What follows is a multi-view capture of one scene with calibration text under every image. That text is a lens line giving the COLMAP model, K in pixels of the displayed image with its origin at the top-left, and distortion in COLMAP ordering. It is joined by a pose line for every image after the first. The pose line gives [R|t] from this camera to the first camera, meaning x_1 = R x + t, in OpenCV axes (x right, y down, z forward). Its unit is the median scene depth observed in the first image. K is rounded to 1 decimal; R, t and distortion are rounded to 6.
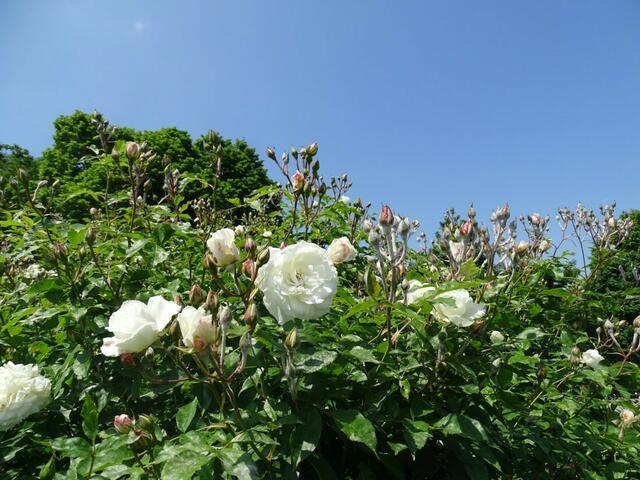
lens RADIAL K [[484.4, 0, 320.0], [0, 484.4, 240.0], [0, 0, 1]] dist [0.003724, 0.000587]
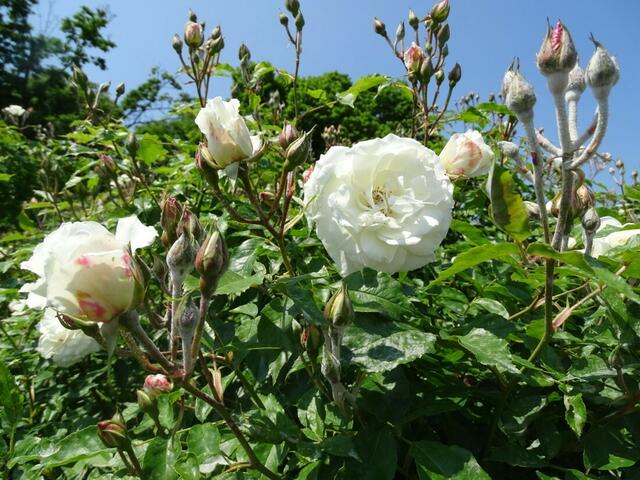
lens RADIAL K [[452.3, 0, 320.0], [0, 452.3, 240.0], [0, 0, 1]] dist [0.002628, -0.001075]
pose [[0.937403, 0.052527, -0.344261, 0.074585], [-0.013688, 0.993353, 0.114293, 0.065221], [0.347977, -0.102426, 0.931891, 0.463612]]
